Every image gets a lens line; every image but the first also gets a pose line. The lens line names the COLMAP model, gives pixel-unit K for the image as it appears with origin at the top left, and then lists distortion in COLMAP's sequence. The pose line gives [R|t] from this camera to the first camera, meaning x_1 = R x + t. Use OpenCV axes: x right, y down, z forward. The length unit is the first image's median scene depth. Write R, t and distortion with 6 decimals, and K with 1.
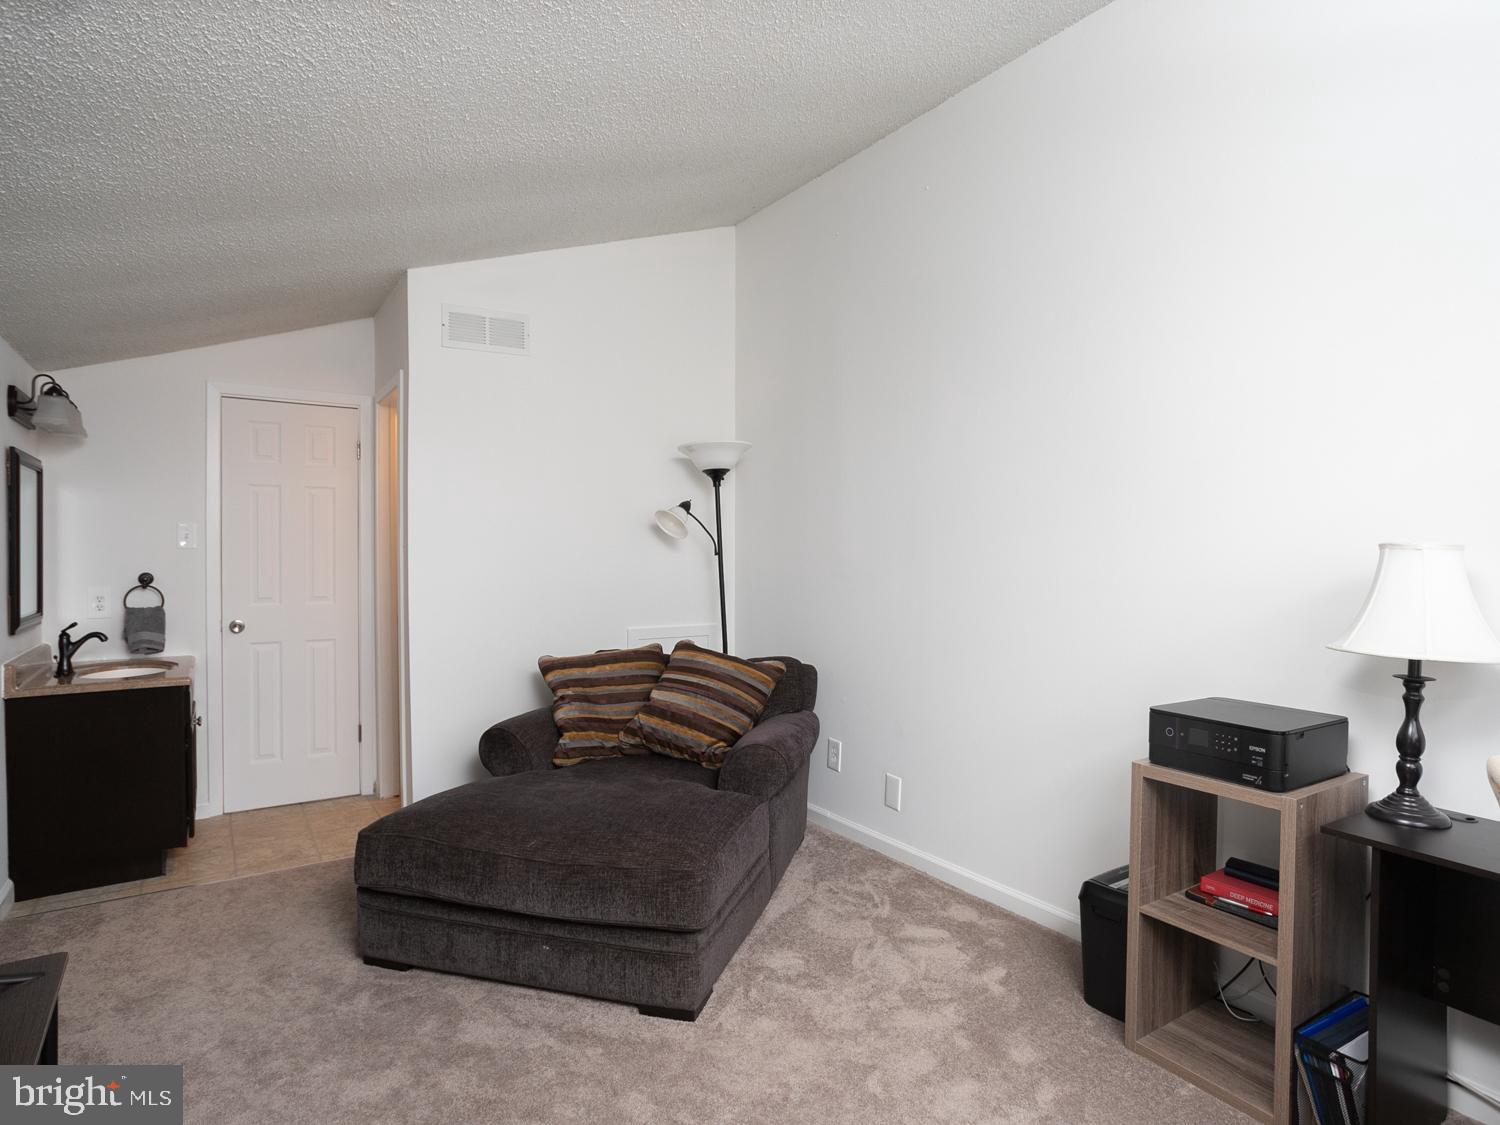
lens RADIAL K [[824.3, 0, 750.0], [0, 824.3, 562.5], [0, 0, 1]] dist [-0.008199, -0.000435]
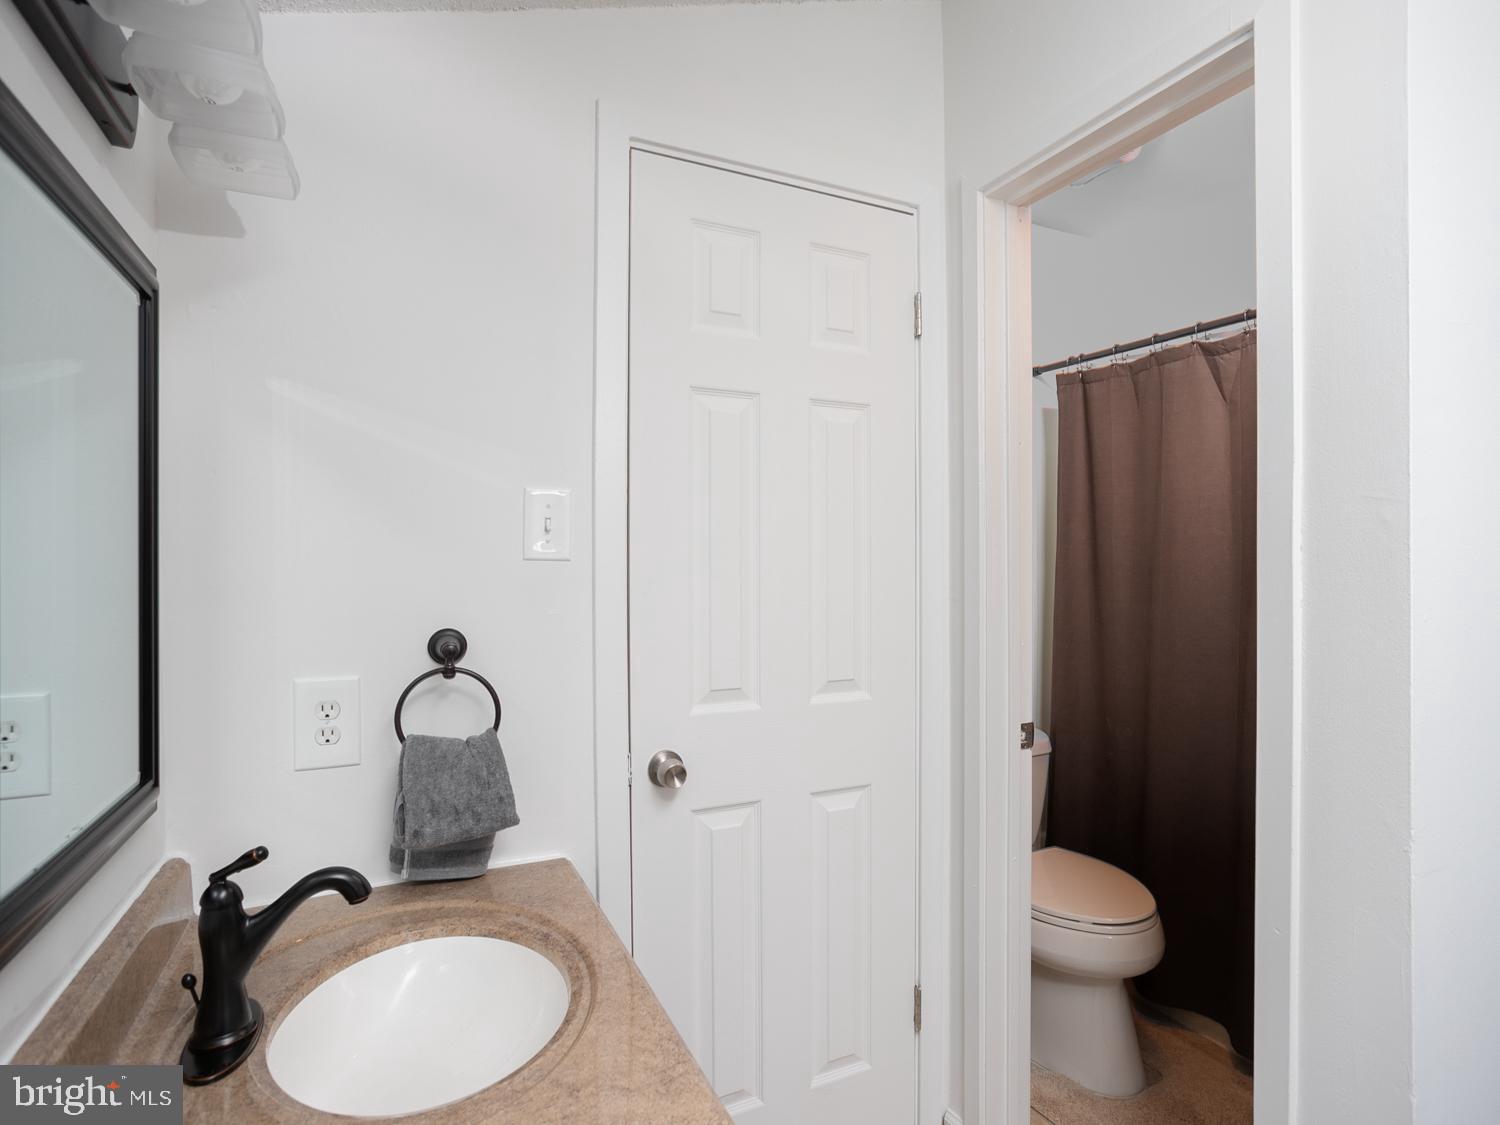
lens RADIAL K [[757.1, 0, 750.0], [0, 757.1, 562.5], [0, 0, 1]] dist [-0.001675, -0.000162]
pose [[0.993671, -0.002859, -0.112295, -0.619480], [0.001171, 0.999885, -0.015092, -0.012291], [0.112326, 0.014865, 0.993560, 0.750561]]
